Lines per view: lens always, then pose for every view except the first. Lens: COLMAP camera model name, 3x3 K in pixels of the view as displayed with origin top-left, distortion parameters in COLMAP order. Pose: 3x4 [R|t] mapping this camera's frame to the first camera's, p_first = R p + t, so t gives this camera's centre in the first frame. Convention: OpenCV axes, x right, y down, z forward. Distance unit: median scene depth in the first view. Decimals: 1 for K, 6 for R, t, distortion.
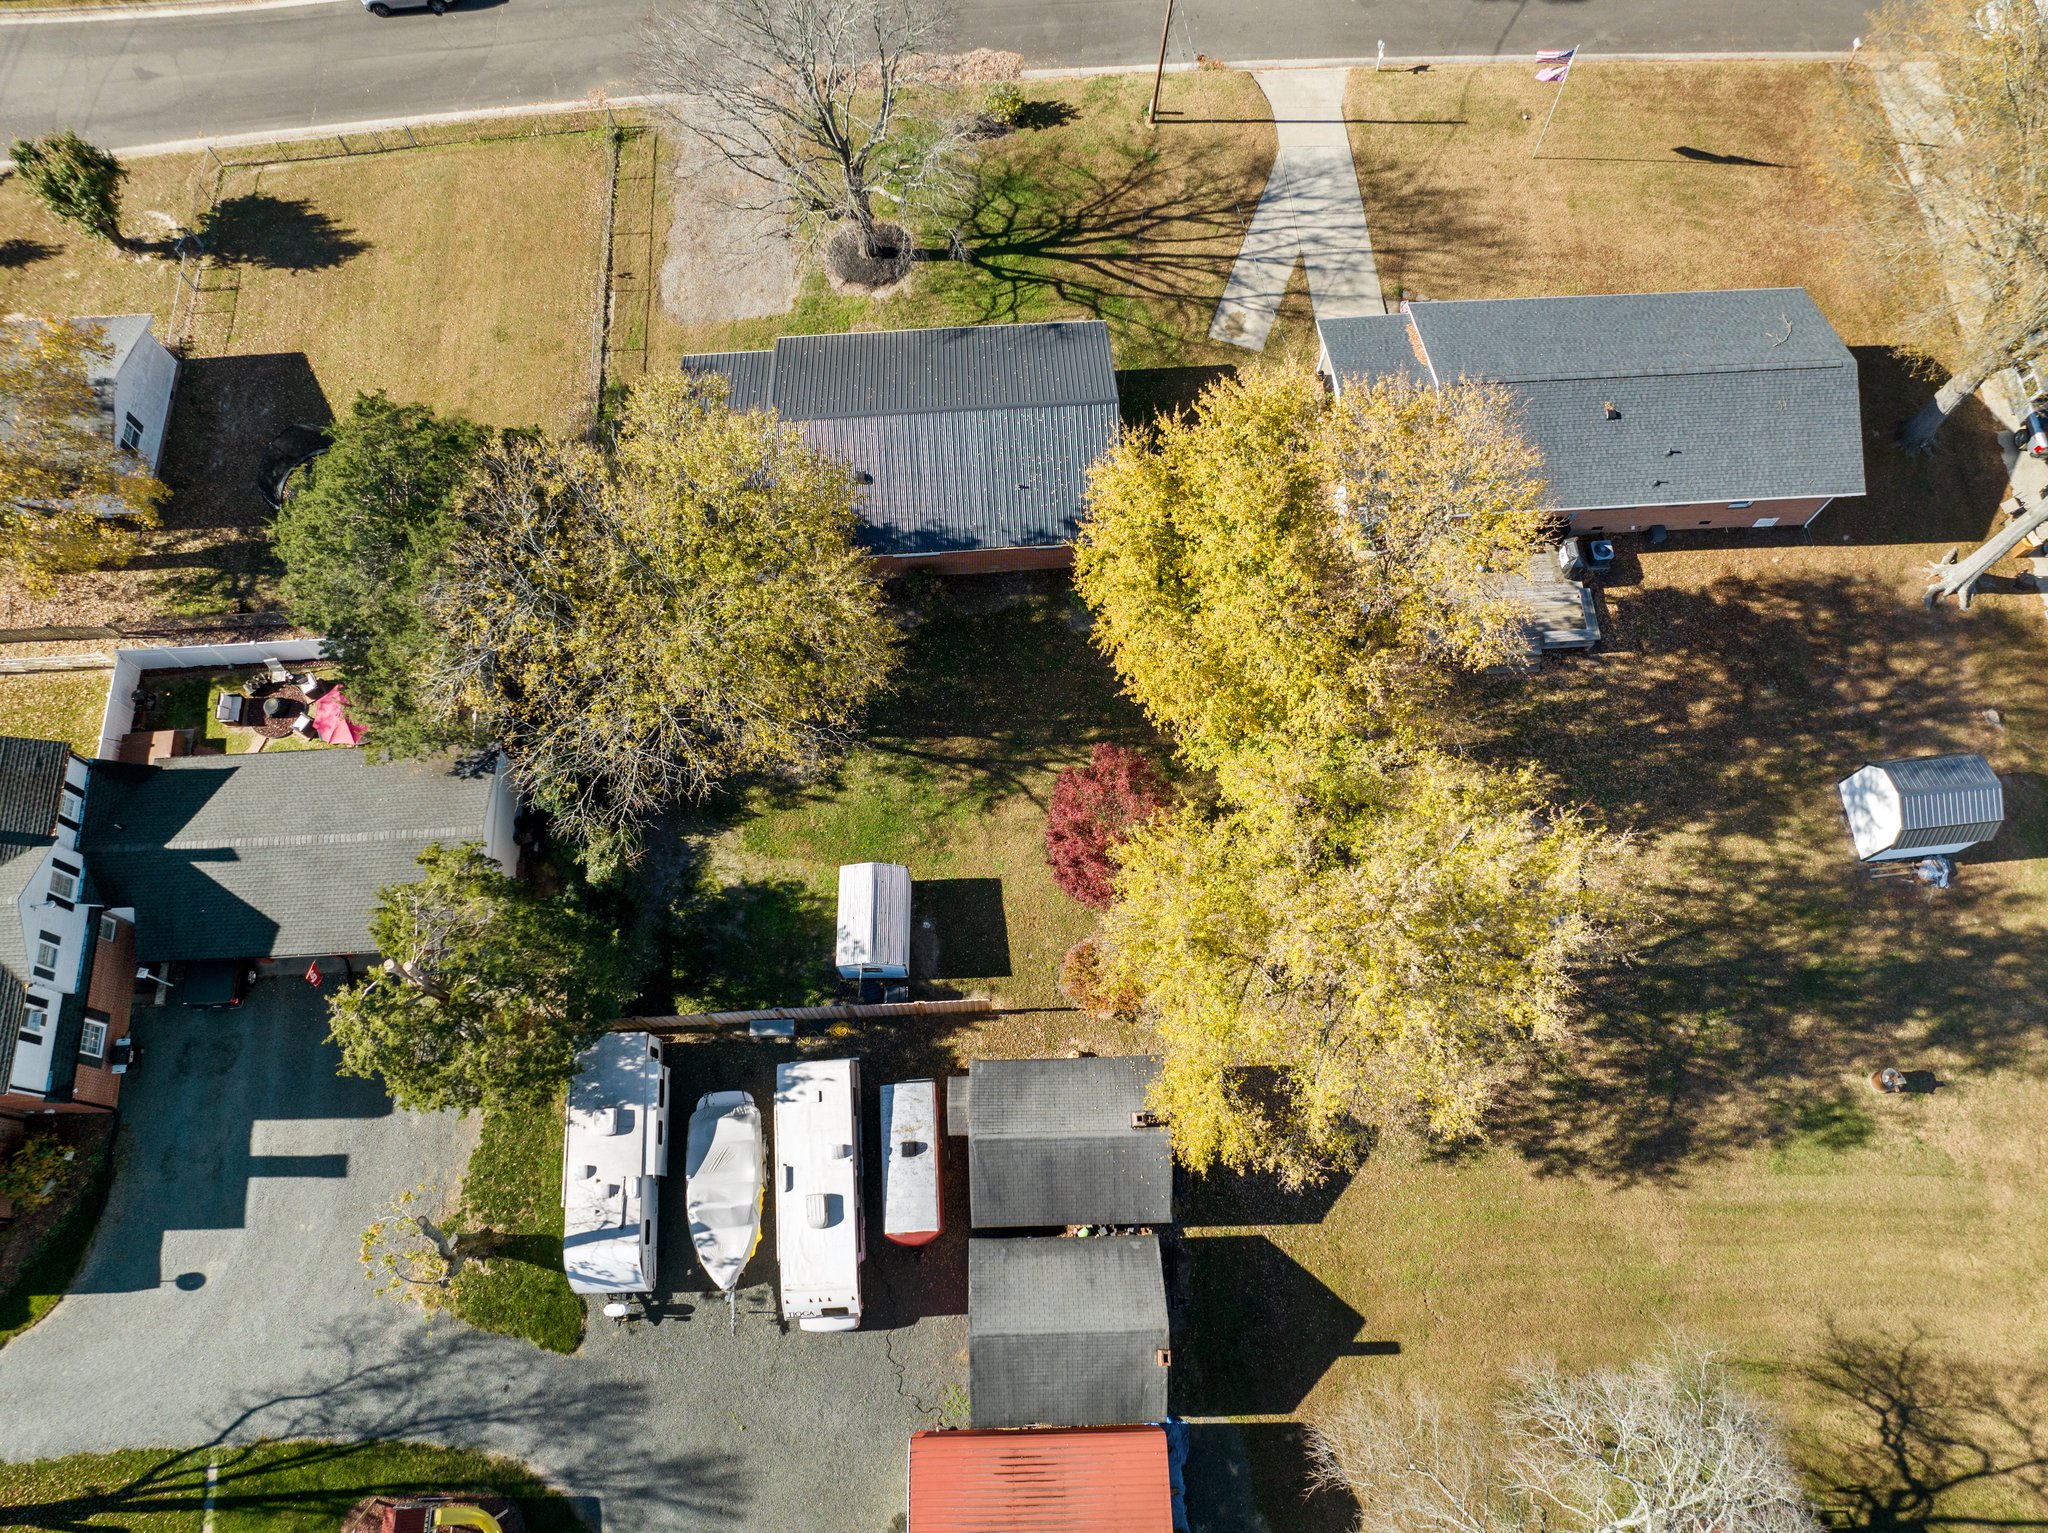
lens RADIAL K [[1421.1, 0, 1018.8], [0, 1421.1, 772.6], [0, 0, 1]] dist [-0.033869, 0.006050]
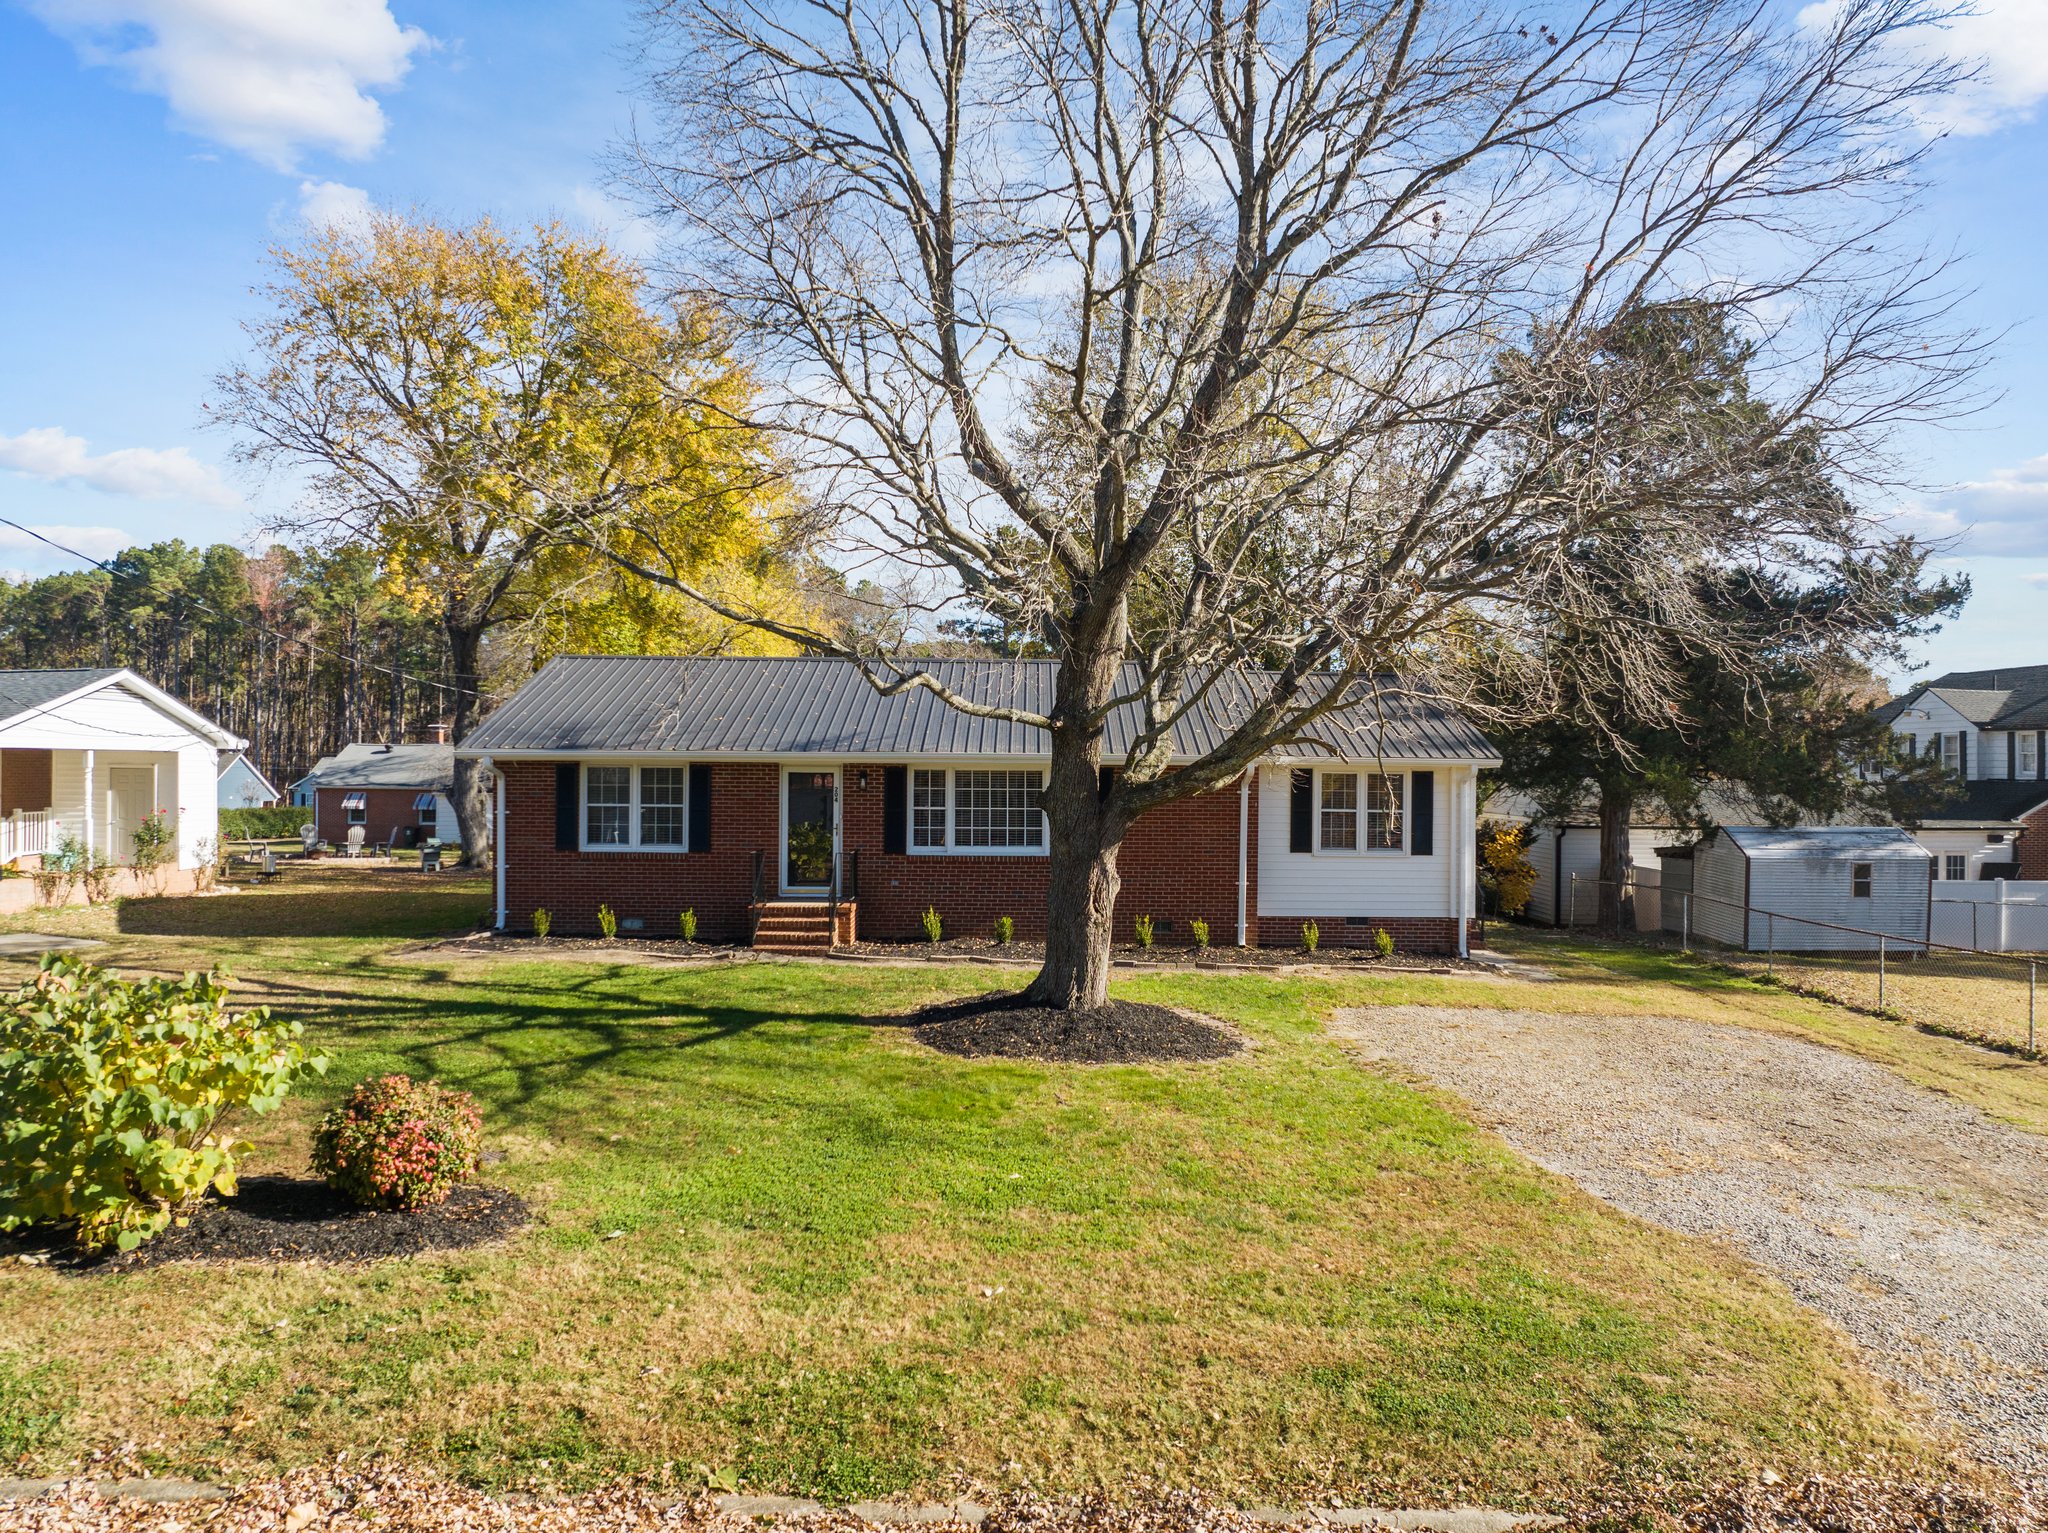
lens RADIAL K [[1444.3, 0, 1017.5], [0, 1444.3, 770.0], [0, 0, 1]] dist [-0.054899, 0.030314]
pose [[-0.998318, -0.002073, 0.057945, -0.117166], [0.053825, 0.338468, 0.939437, -0.664552], [-0.021560, 0.940976, -0.337787, 1.102668]]
